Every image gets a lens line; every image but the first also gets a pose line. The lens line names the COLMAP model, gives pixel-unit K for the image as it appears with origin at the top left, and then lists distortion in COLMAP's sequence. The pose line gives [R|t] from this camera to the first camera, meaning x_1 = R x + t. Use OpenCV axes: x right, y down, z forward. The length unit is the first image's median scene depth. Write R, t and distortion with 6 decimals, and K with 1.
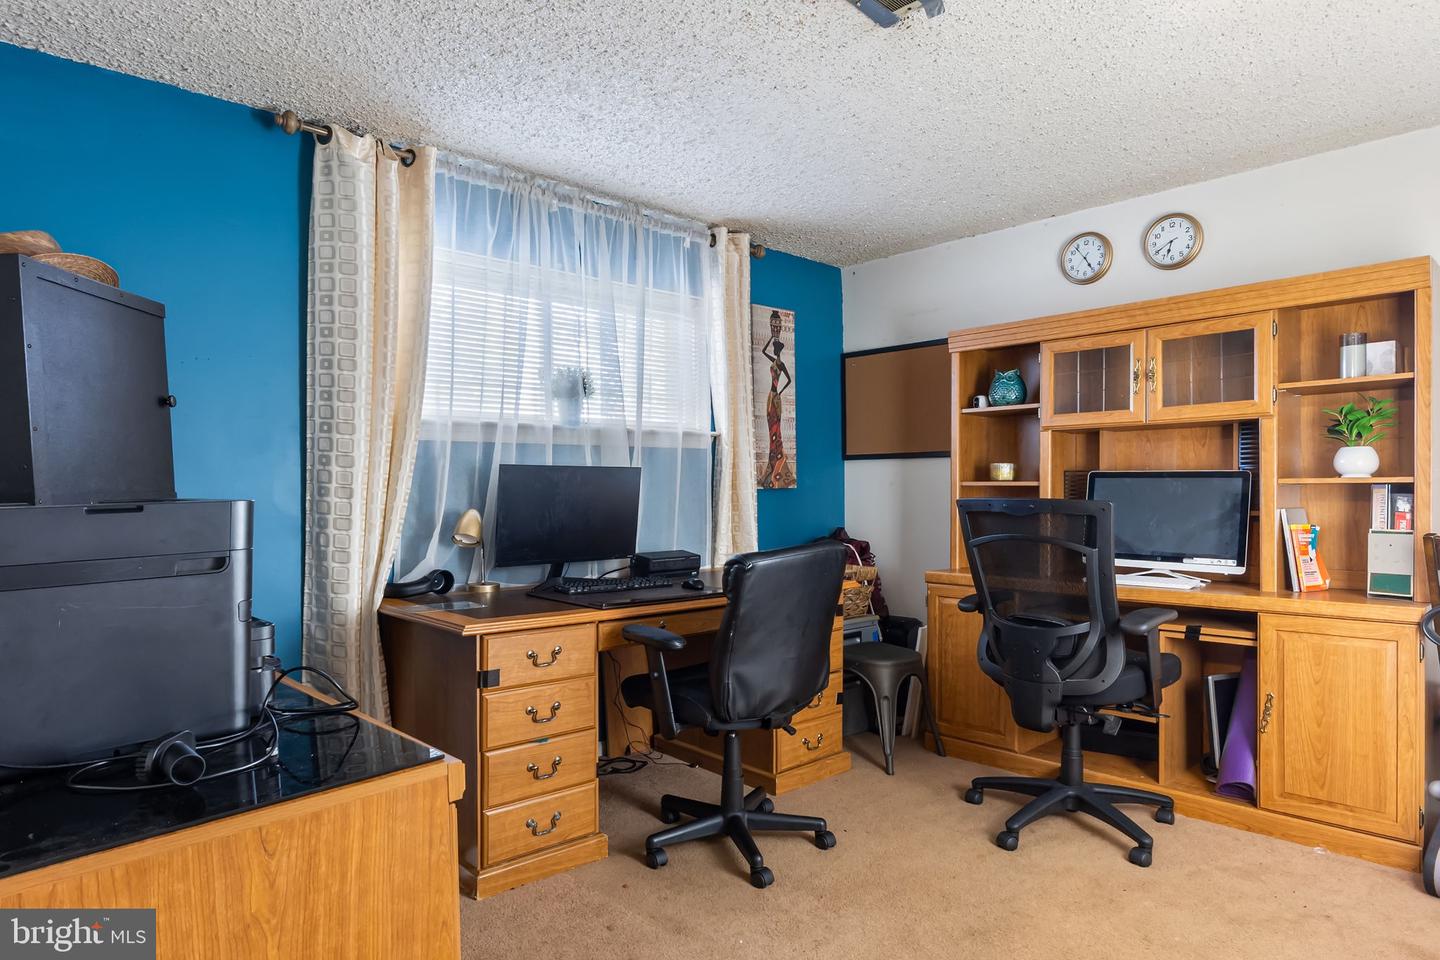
lens RADIAL K [[862.5, 0, 724.1], [0, 862.5, 483.5], [0, 0, 1]] dist [-0.002413, 0.001456]
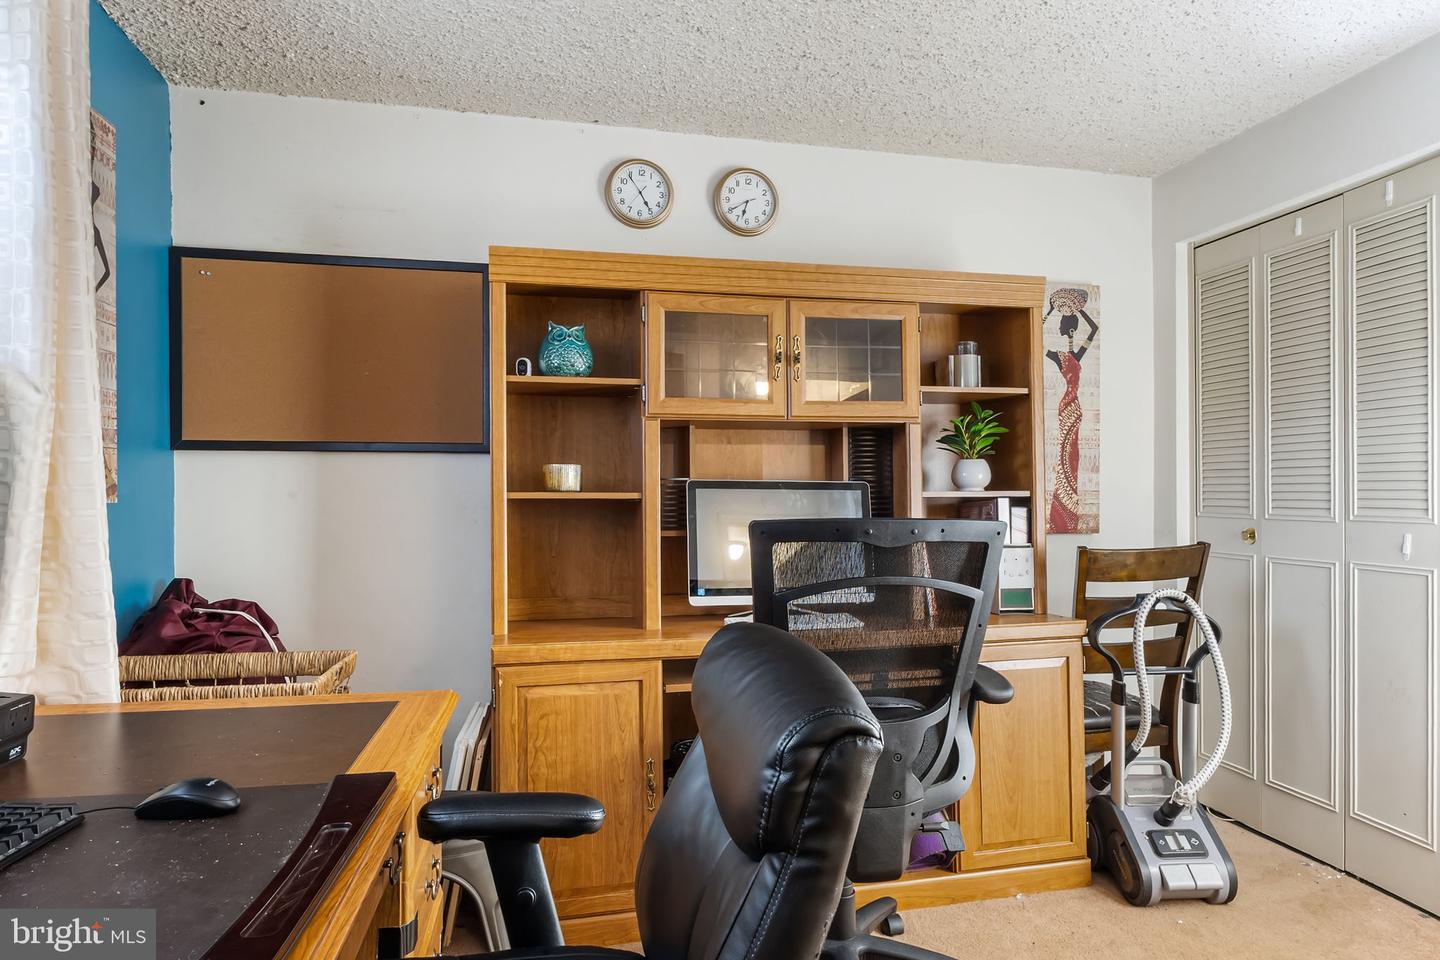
lens RADIAL K [[862.5, 0, 718.2], [0, 862.5, 487.4], [0, 0, 1]] dist [-0.002413, 0.001456]
pose [[0.500383, 0.014698, 0.865679, -0.199249], [-0.003901, 0.999884, -0.014721, 0.003473], [-0.865795, 0.003989, 0.500383, 0.606799]]
